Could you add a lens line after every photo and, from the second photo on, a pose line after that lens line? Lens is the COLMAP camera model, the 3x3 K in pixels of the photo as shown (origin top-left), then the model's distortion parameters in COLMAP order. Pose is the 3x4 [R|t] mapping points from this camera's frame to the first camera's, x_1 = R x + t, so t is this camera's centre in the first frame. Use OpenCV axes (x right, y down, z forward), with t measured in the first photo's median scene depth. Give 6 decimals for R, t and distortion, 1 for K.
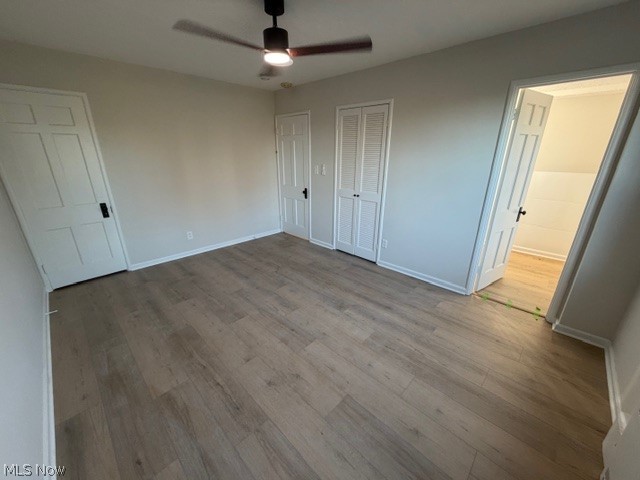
lens RADIAL K [[256.6, 0, 320.0], [0, 256.6, 240.0], [0, 0, 1]] dist [-0.001103, 0.000240]
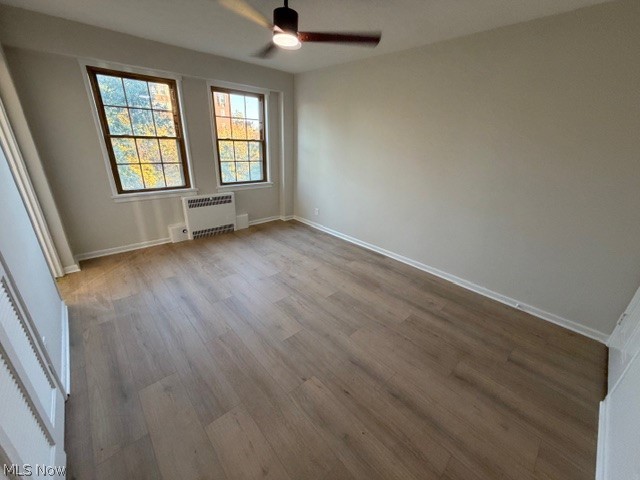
lens RADIAL K [[256.6, 0, 320.0], [0, 256.6, 240.0], [0, 0, 1]] dist [-0.001103, 0.000240]
pose [[-0.997261, -0.063435, 0.038041, -0.288762], [-0.023063, 0.755328, 0.654941, -0.578610], [-0.070280, 0.652269, -0.754722, 1.676390]]
